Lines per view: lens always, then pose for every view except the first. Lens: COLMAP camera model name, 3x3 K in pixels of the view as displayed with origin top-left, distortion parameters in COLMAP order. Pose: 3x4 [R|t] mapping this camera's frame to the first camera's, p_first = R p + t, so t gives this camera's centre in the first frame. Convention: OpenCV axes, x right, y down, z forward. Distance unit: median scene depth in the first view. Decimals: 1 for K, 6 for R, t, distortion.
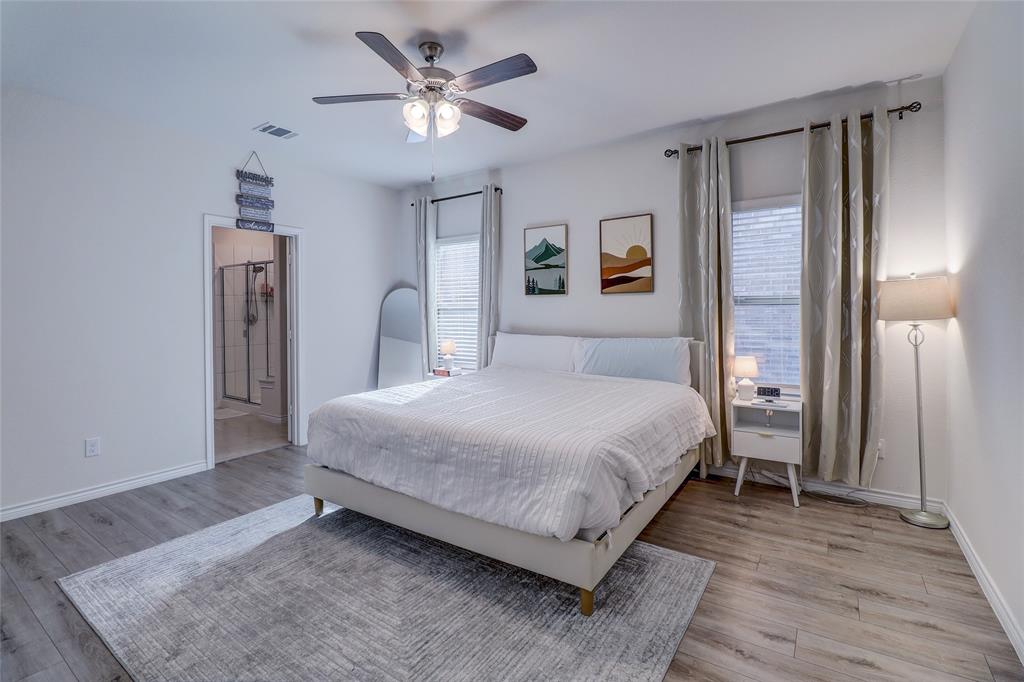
lens RADIAL K [[477.8, 0, 509.9], [0, 477.8, 317.8], [0, 0, 1]] dist [0.003160, -0.014119]
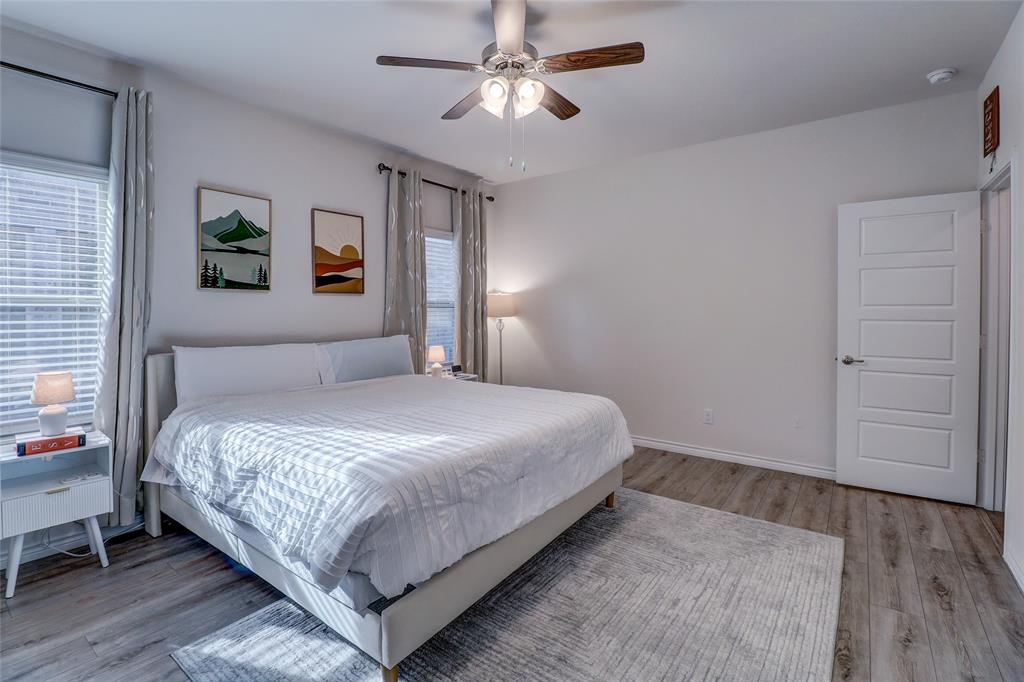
lens RADIAL K [[477.8, 0, 509.9], [0, 477.8, 317.8], [0, 0, 1]] dist [0.003160, -0.014119]
pose [[0.032385, -0.012031, 0.999403, -0.672338], [0.015551, 0.999813, 0.011532, -0.008340], [-0.999354, 0.015168, 0.032566, 0.613601]]
